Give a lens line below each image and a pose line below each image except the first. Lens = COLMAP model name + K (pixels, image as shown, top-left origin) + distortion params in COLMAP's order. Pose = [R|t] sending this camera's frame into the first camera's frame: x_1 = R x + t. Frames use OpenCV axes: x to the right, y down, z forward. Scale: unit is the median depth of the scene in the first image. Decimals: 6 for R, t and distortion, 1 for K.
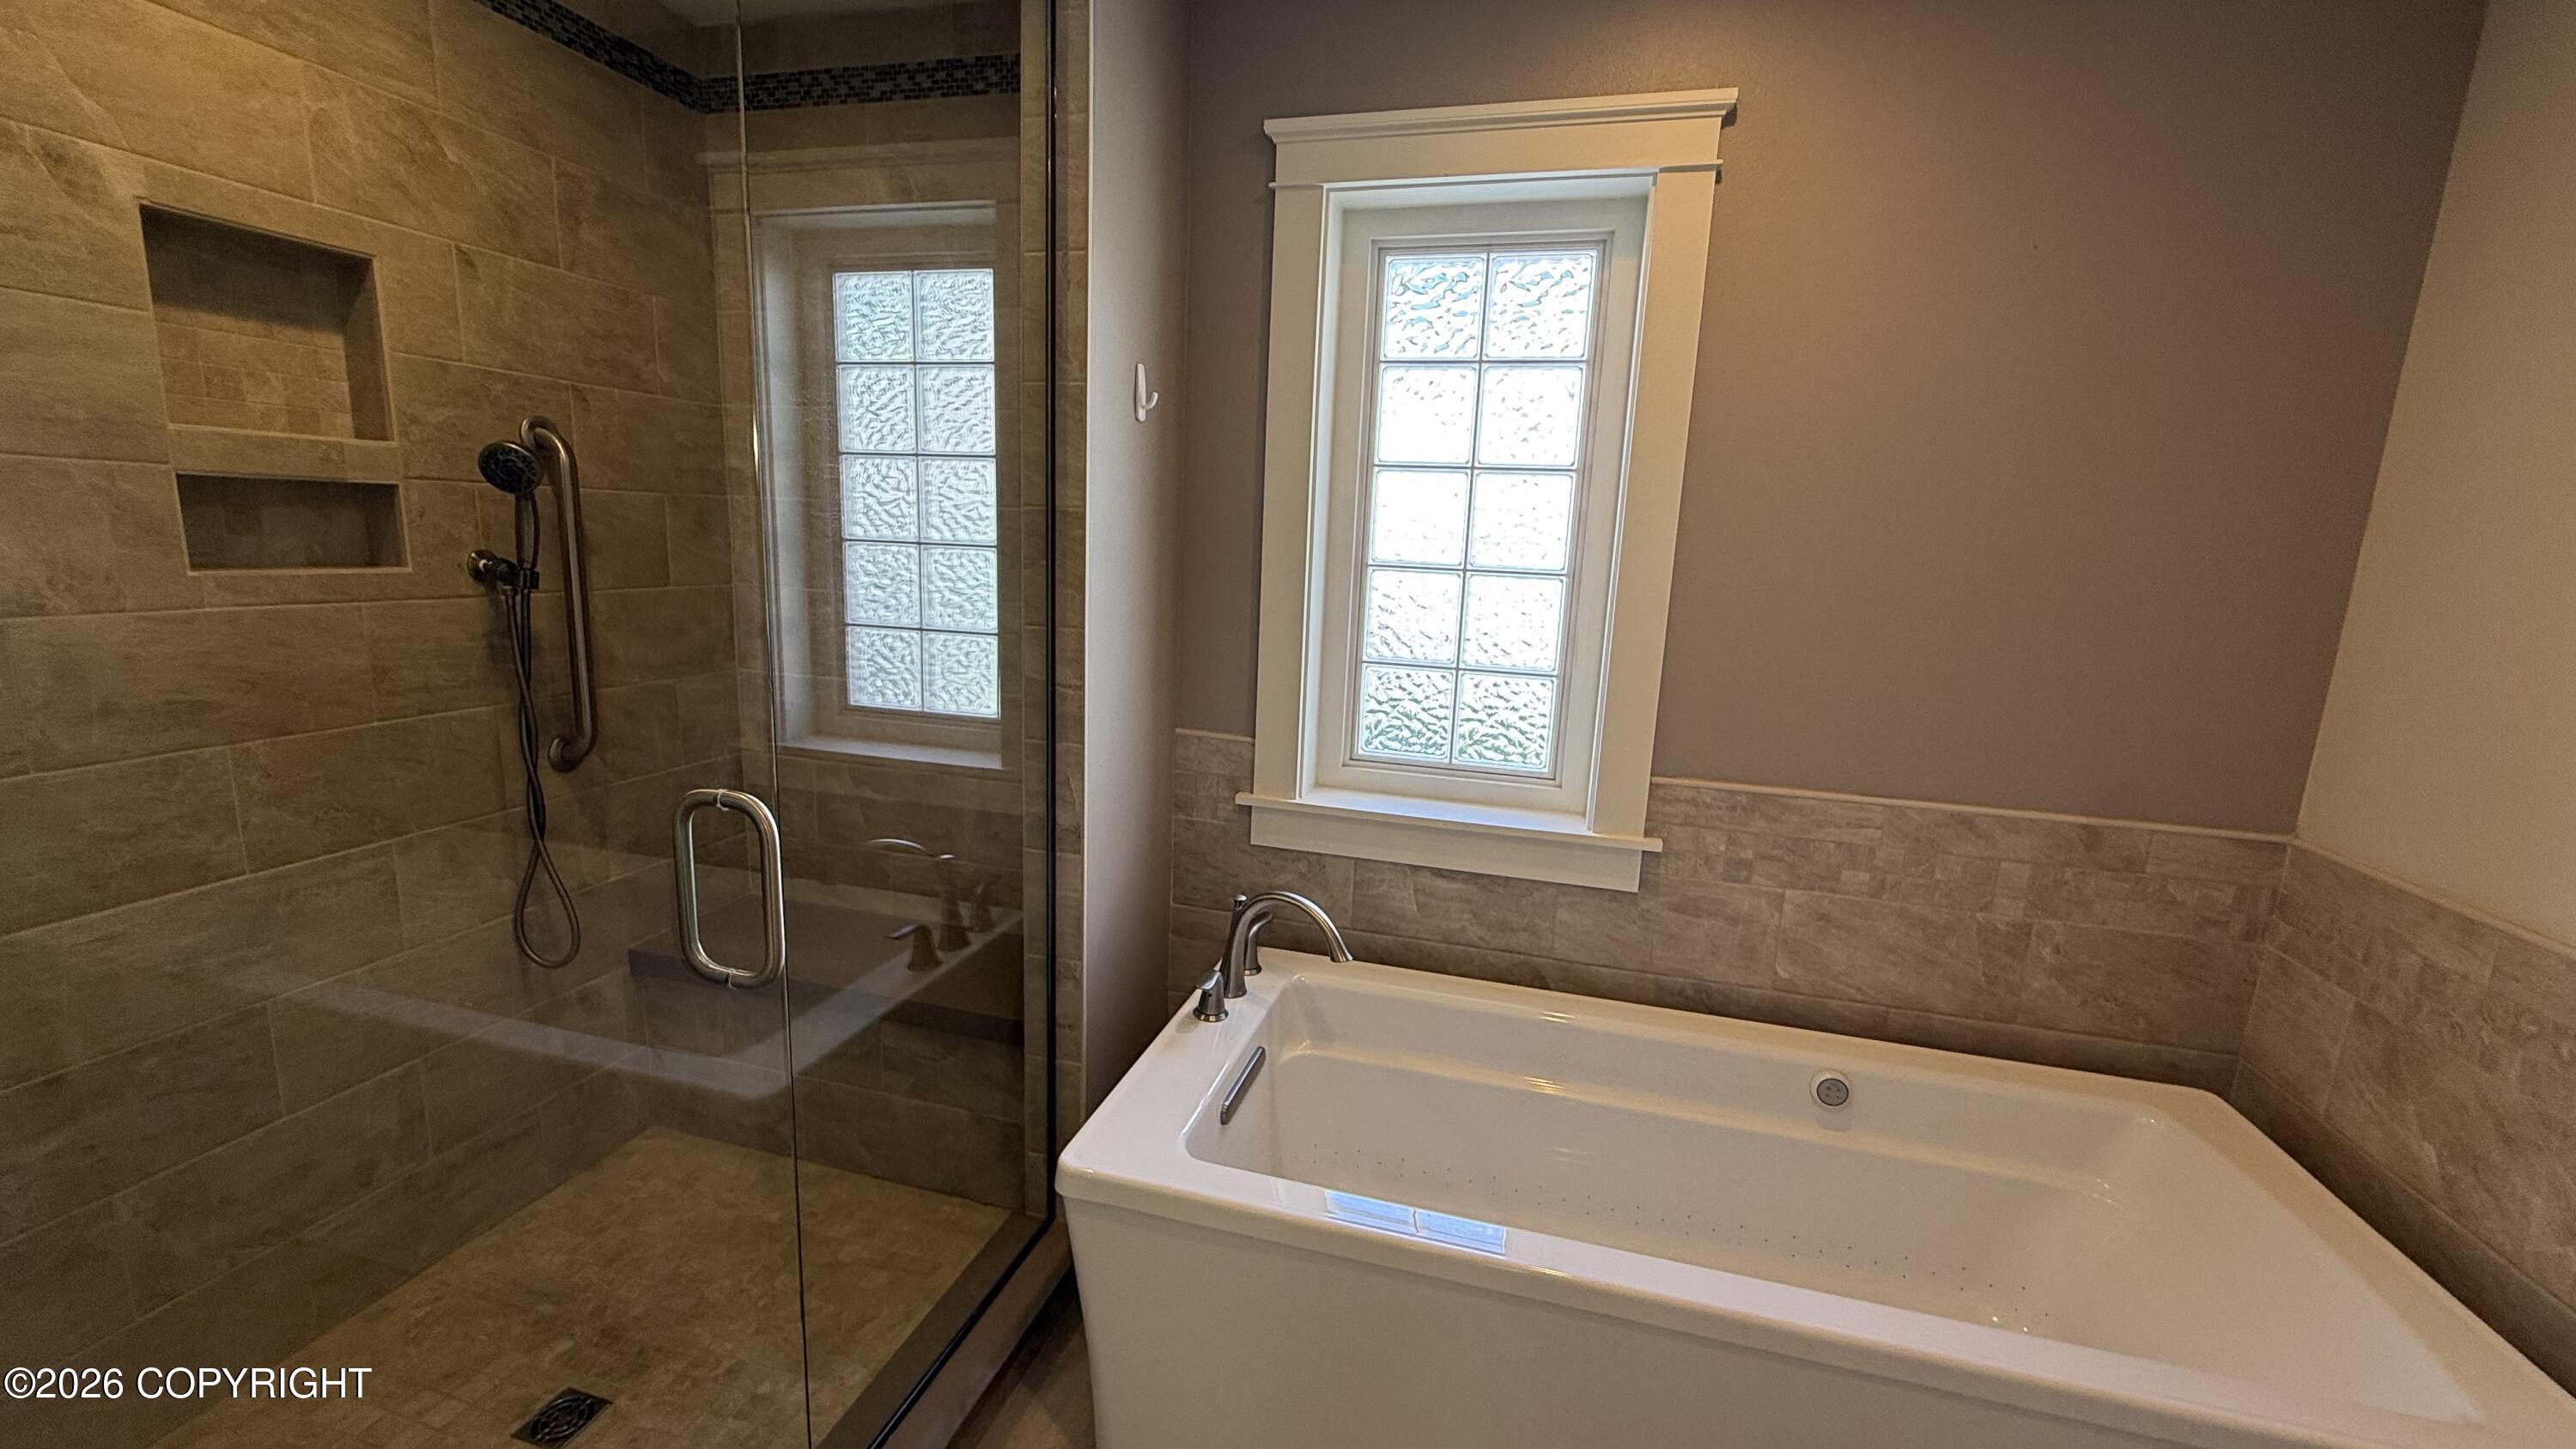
lens RADIAL K [[1029.4, 0, 1283.3], [0, 1029.4, 724.6], [0, 0, 1]] dist [0.000403, 0.000007]
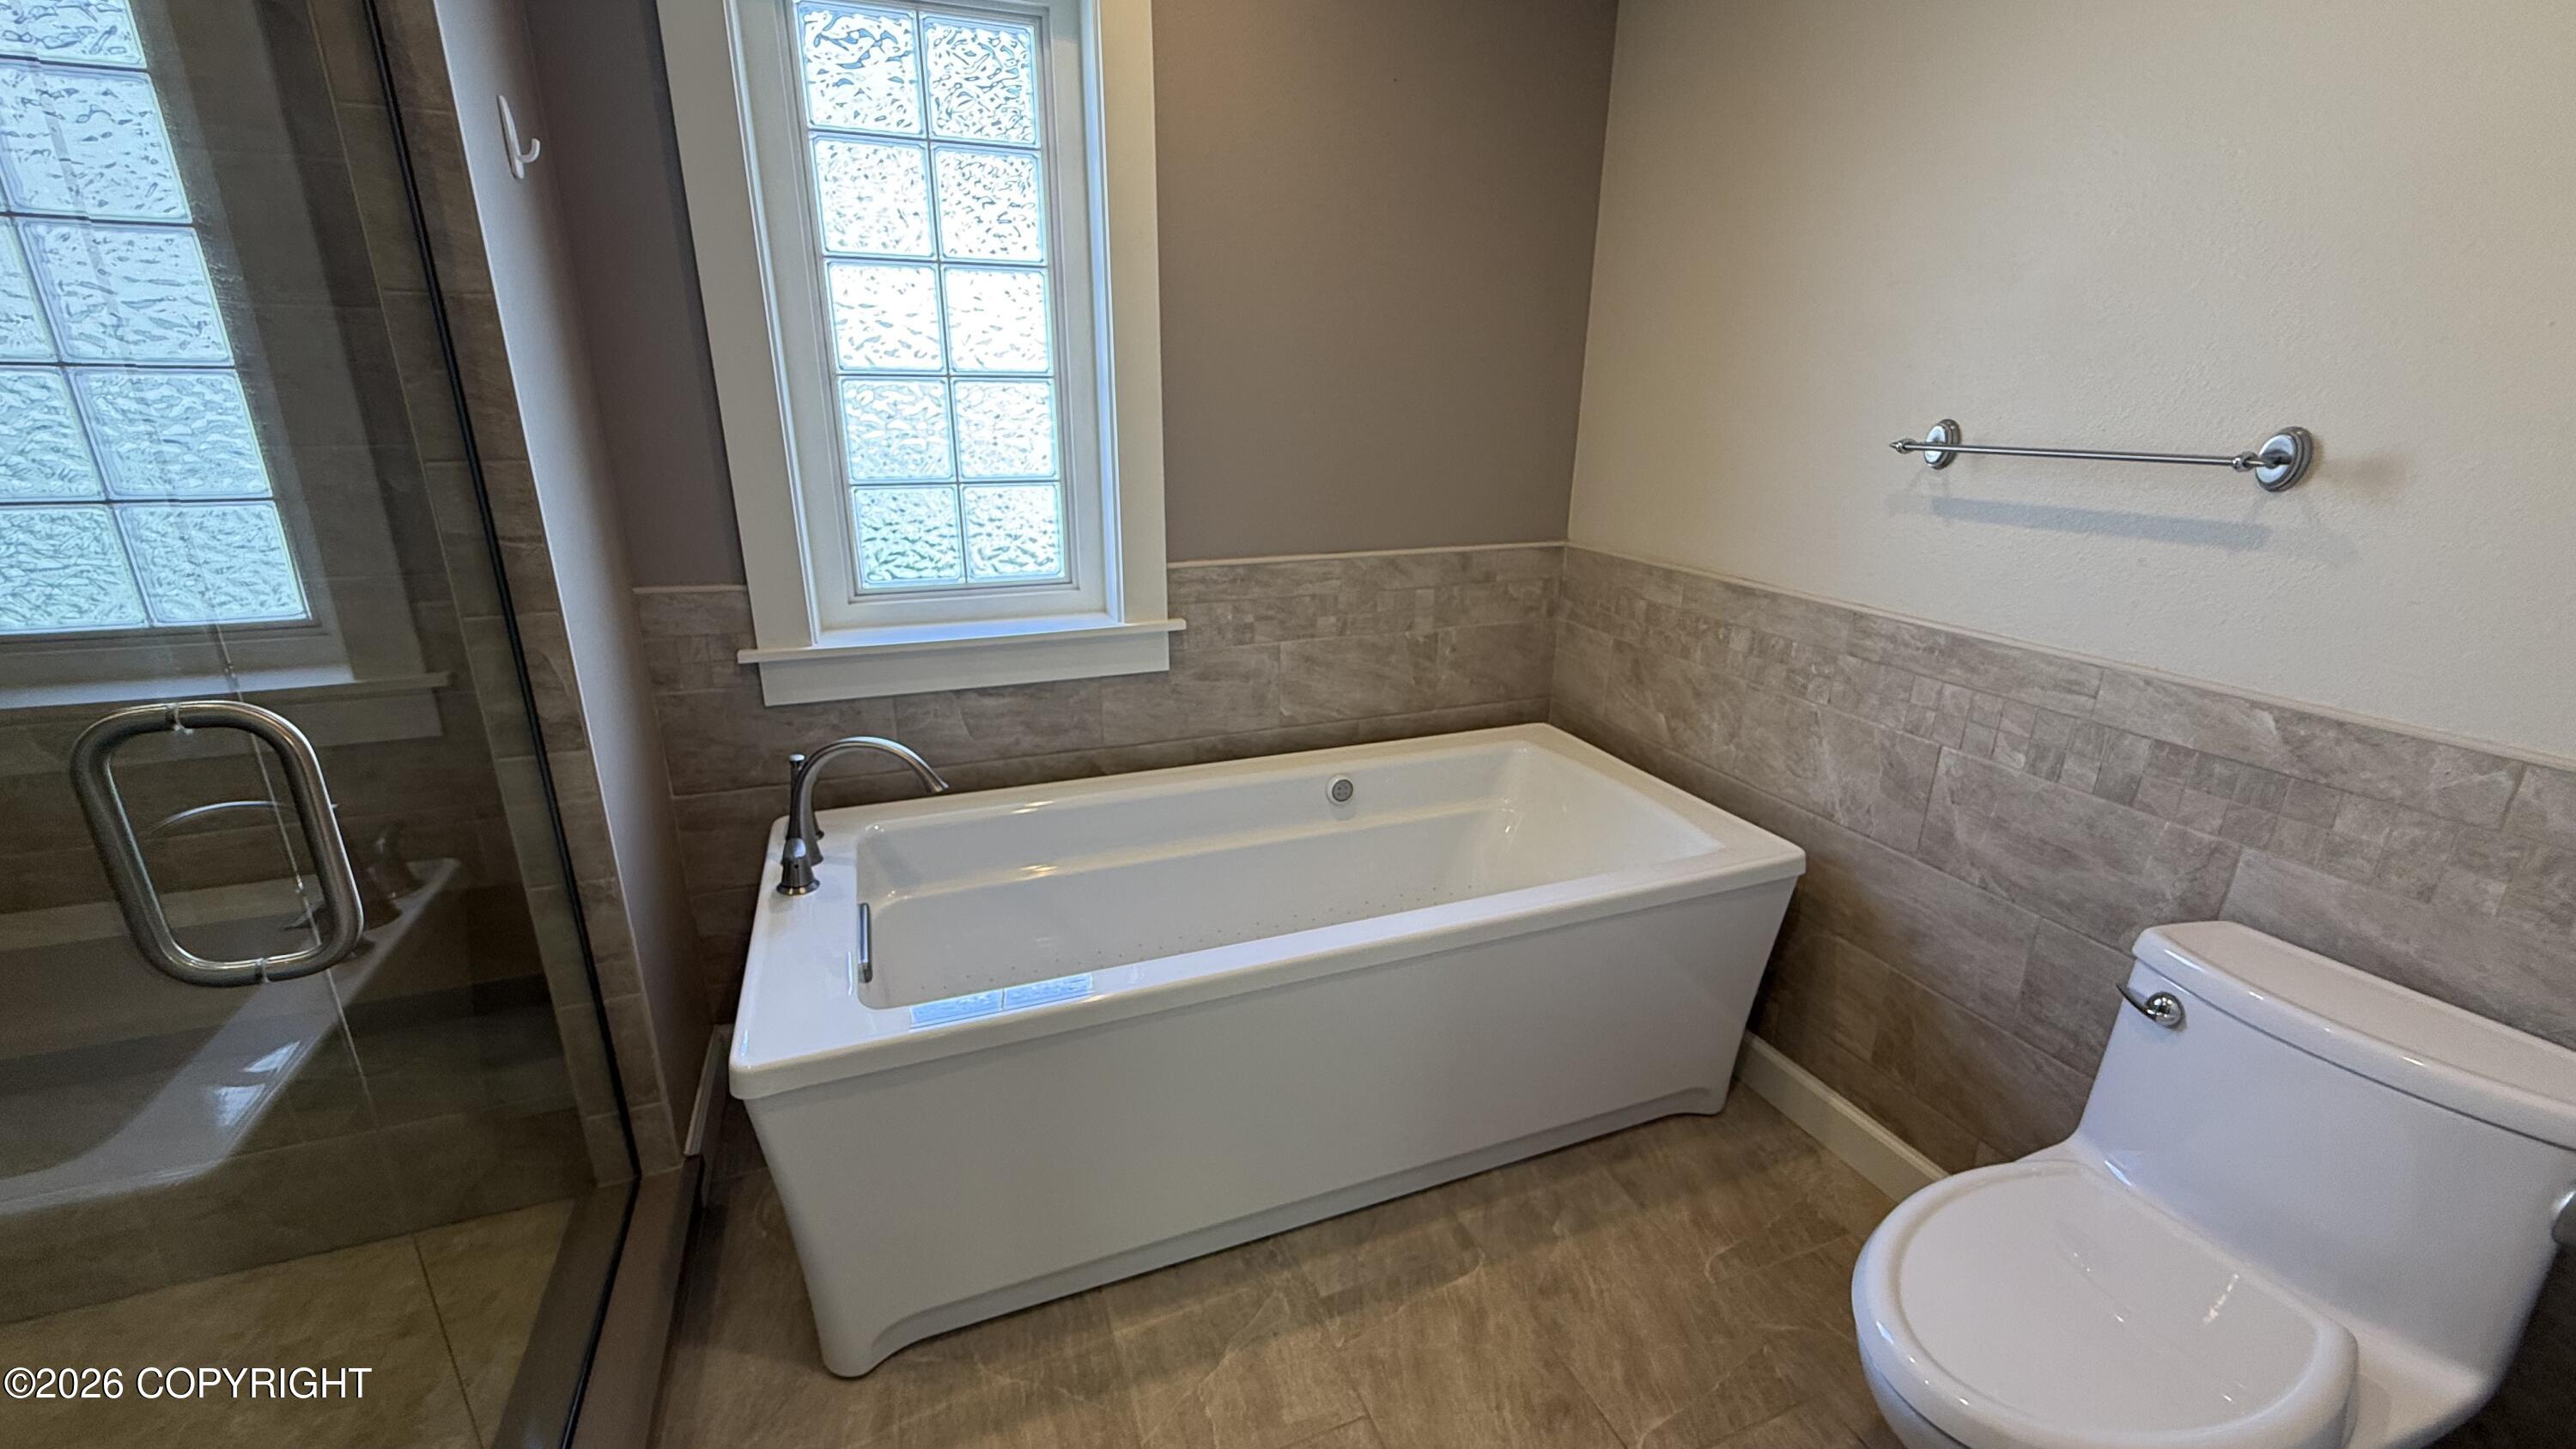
lens RADIAL K [[1029.4, 0, 1283.3], [0, 1029.4, 724.6], [0, 0, 1]] dist [0.000403, 0.000007]
pose [[0.797322, -0.220678, 0.561765, -0.198702], [0.134353, 0.972301, 0.191259, 0.024973], [-0.588411, -0.077020, 0.804885, 0.030065]]
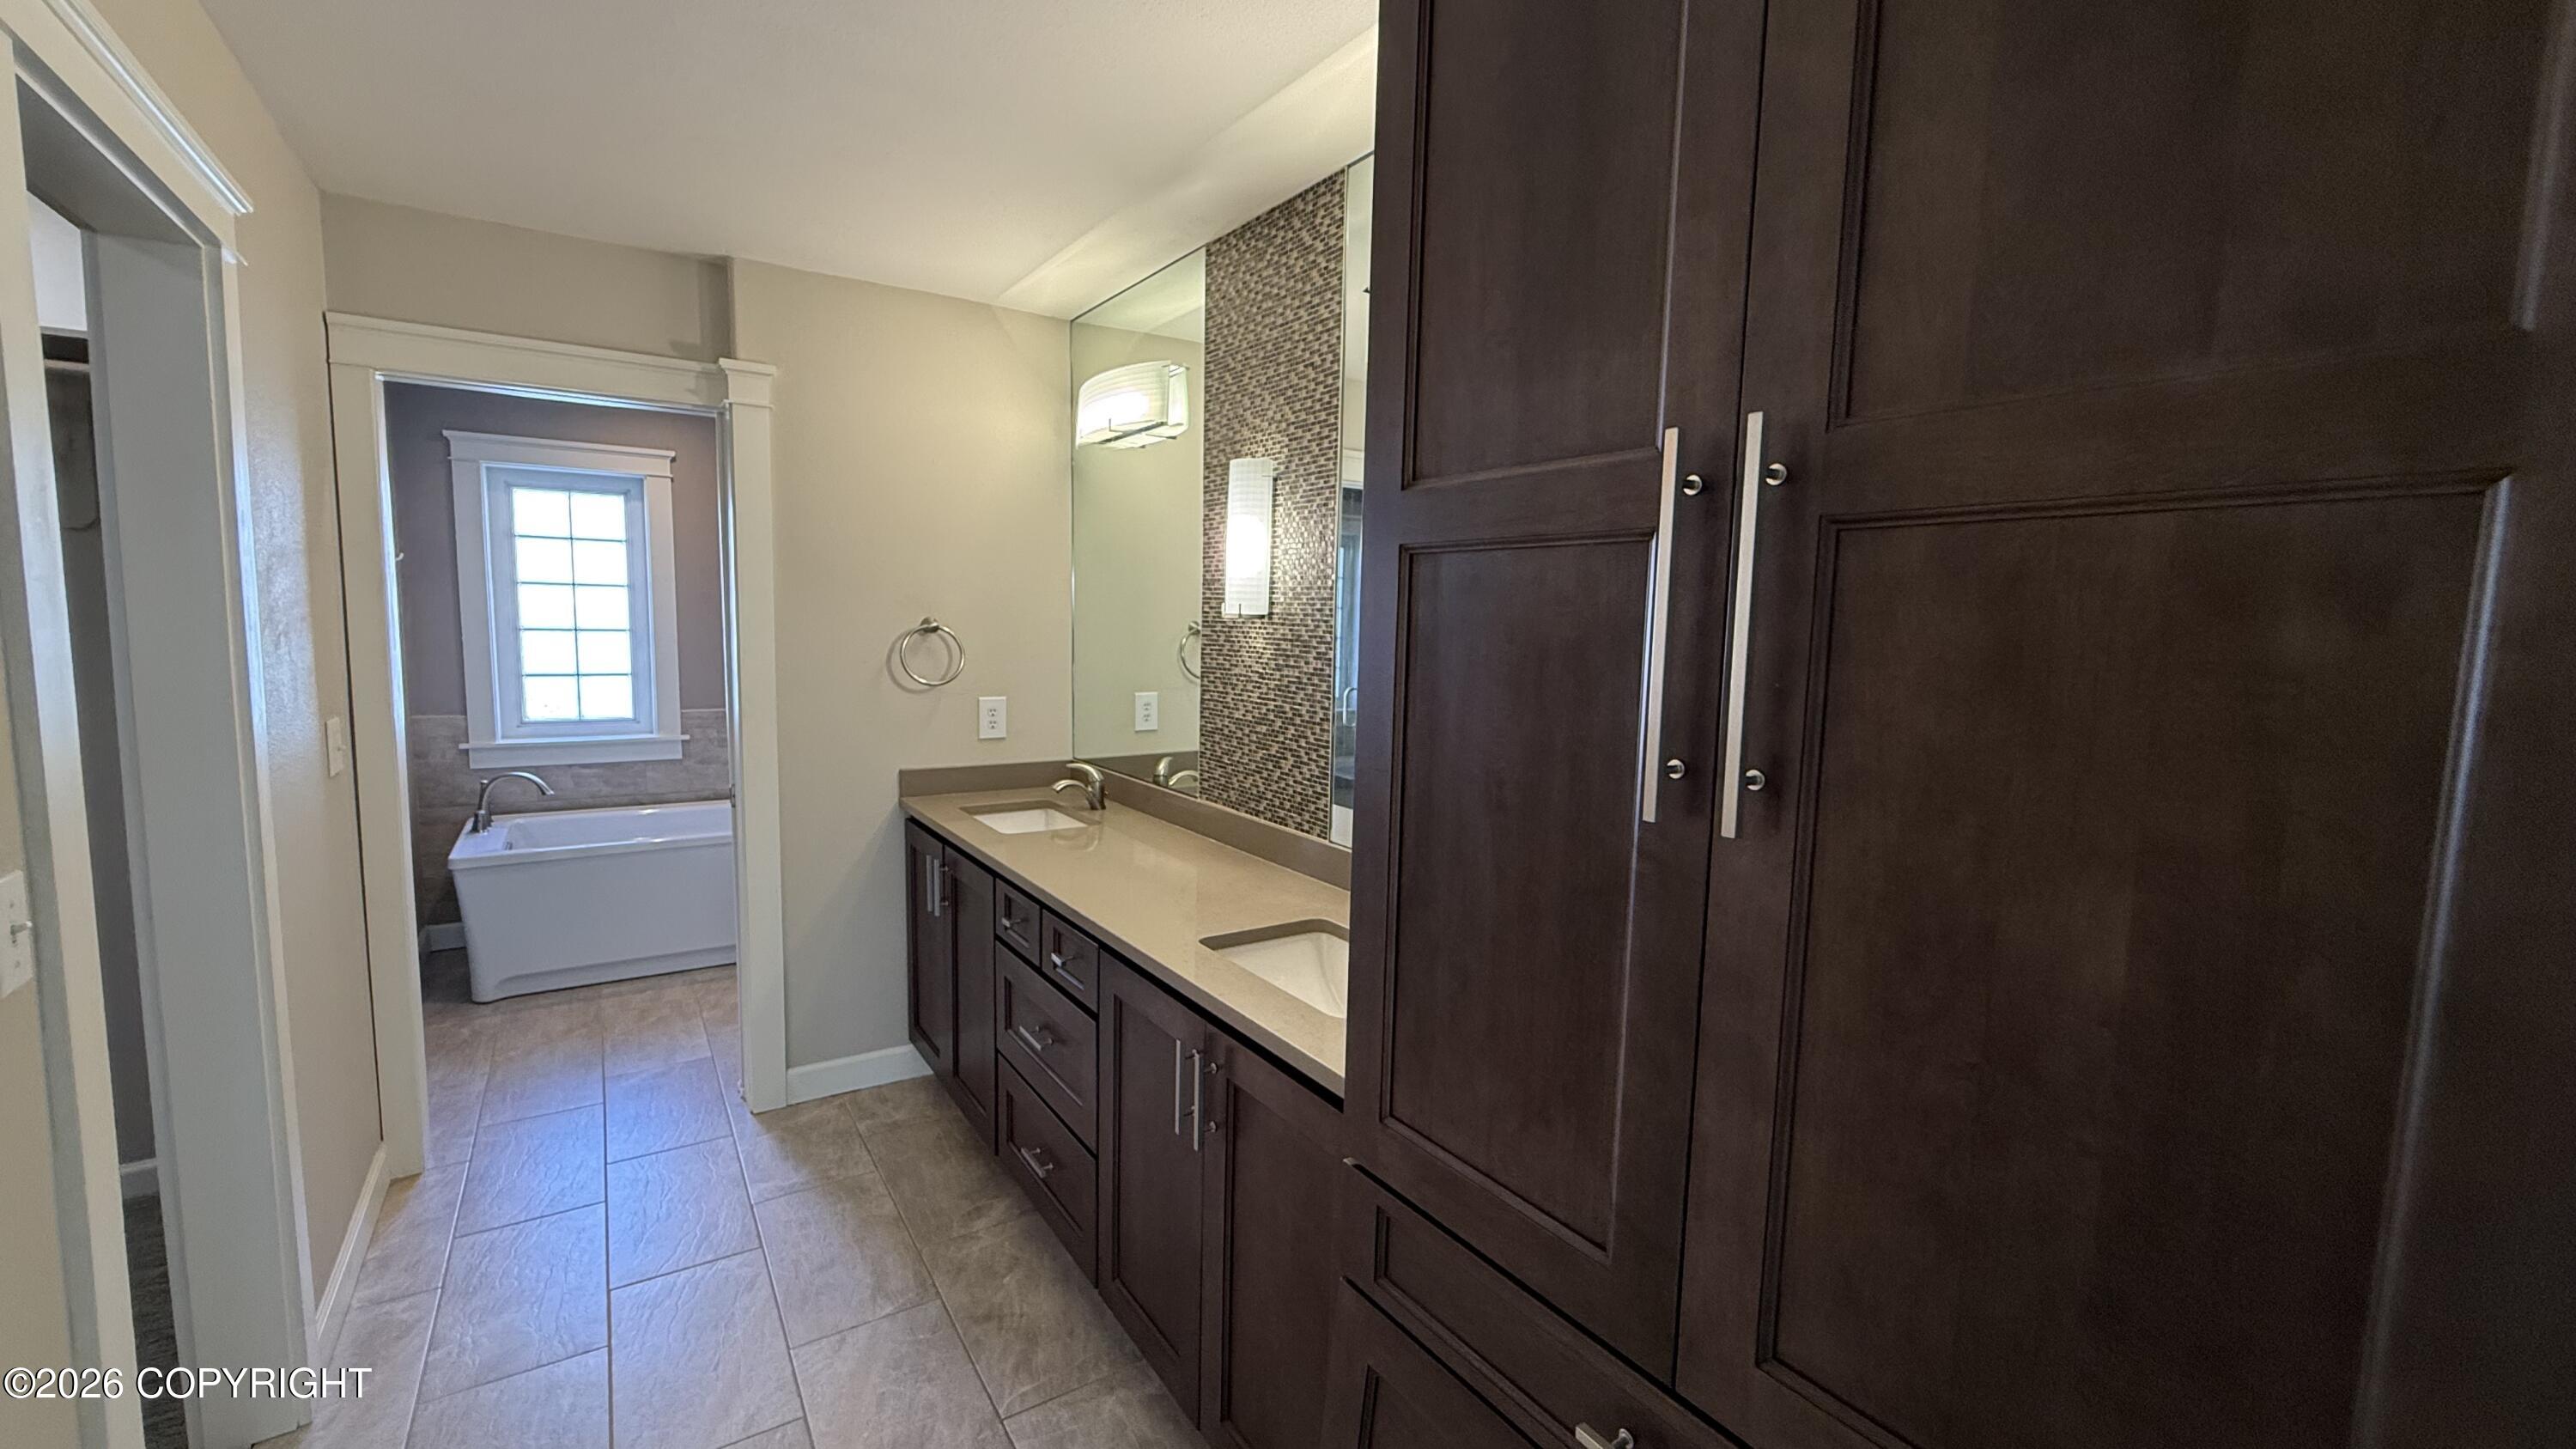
lens RADIAL K [[1025.2, 0, 1282.1], [0, 1025.2, 726.7], [0, 0, 1]] dist [0.001967, -0.000554]
pose [[0.650795, -0.105320, 0.751913, -0.558752], [0.146361, 0.989160, 0.011873, 0.273101], [-0.745013, 0.102324, 0.659155, -1.695519]]
